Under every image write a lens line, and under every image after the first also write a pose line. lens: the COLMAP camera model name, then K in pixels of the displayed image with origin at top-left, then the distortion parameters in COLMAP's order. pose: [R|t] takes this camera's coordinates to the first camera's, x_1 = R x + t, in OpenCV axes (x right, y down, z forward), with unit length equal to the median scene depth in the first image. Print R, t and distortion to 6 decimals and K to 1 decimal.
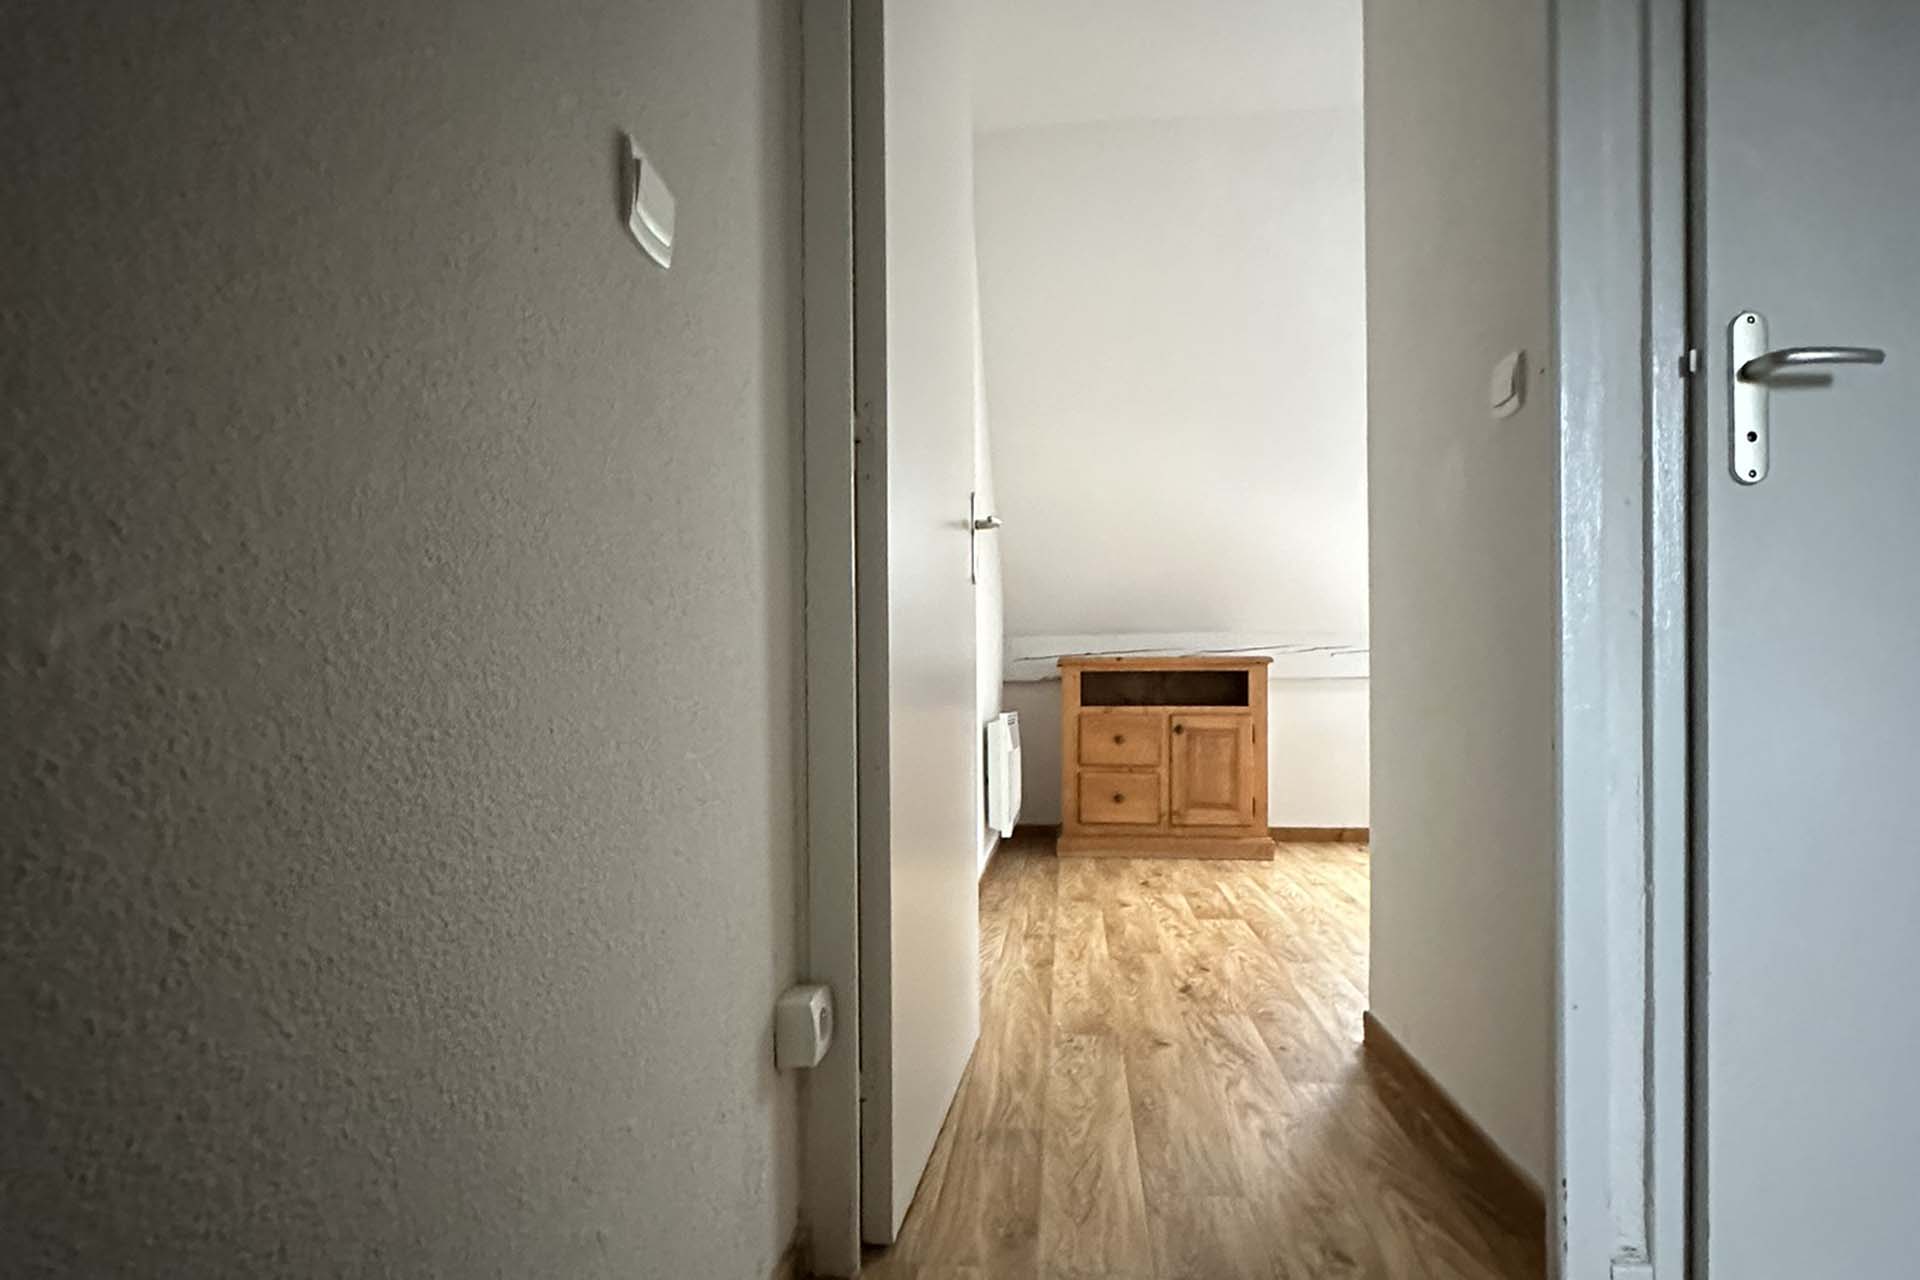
lens RADIAL K [[769.8, 0, 963.8], [0, 769.8, 632.0], [0, 0, 1]] dist [0.000656, 0.001164]
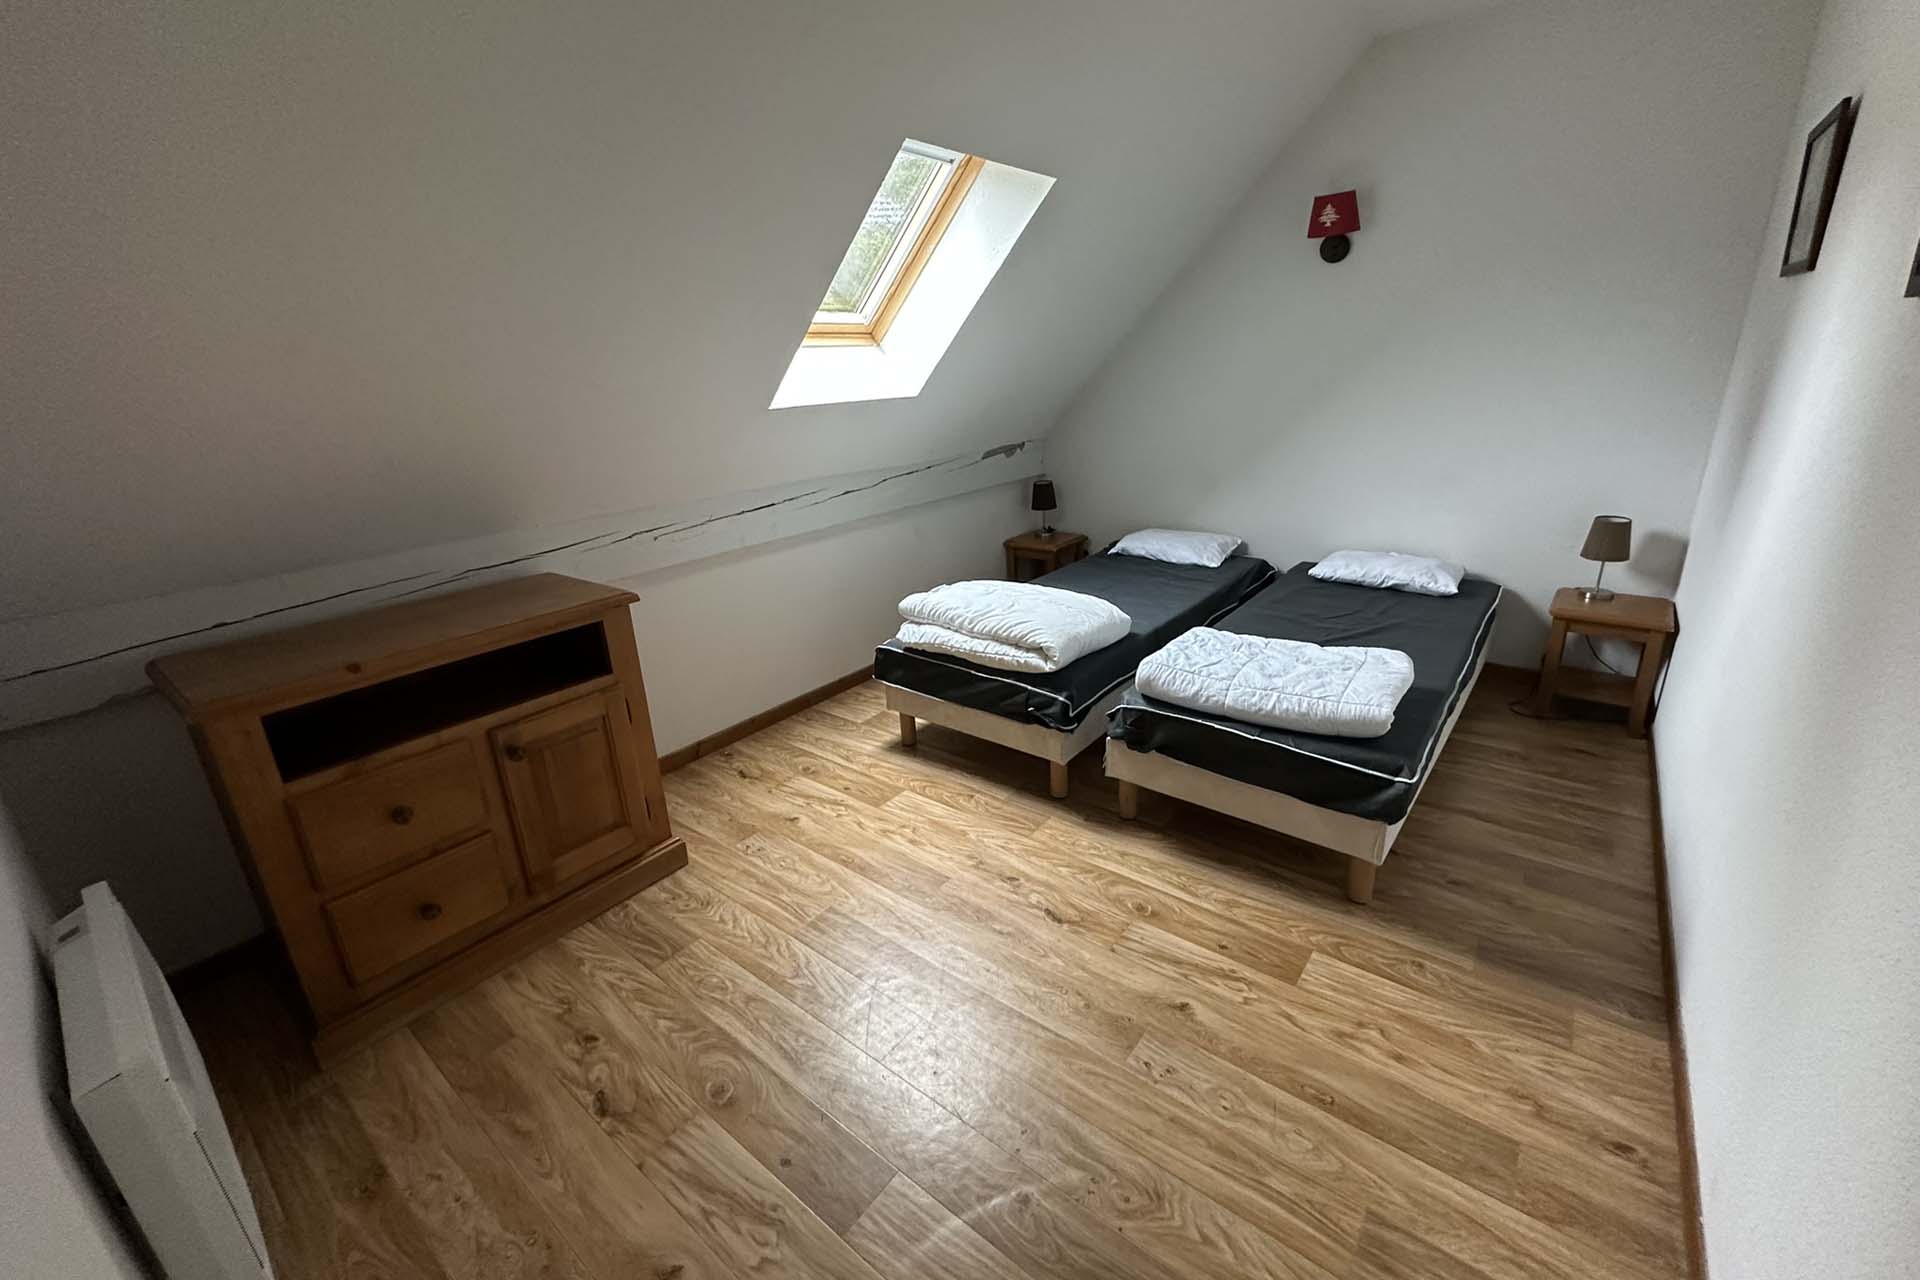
lens RADIAL K [[769.8, 0, 966.1], [0, 769.8, 633.2], [0, 0, 1]] dist [0.000656, 0.001164]
pose [[0.528368, -0.285143, 0.799701, 0.022179], [0.046123, 0.950164, 0.308319, -0.119126], [-0.847762, -0.126022, 0.515188, 0.423700]]
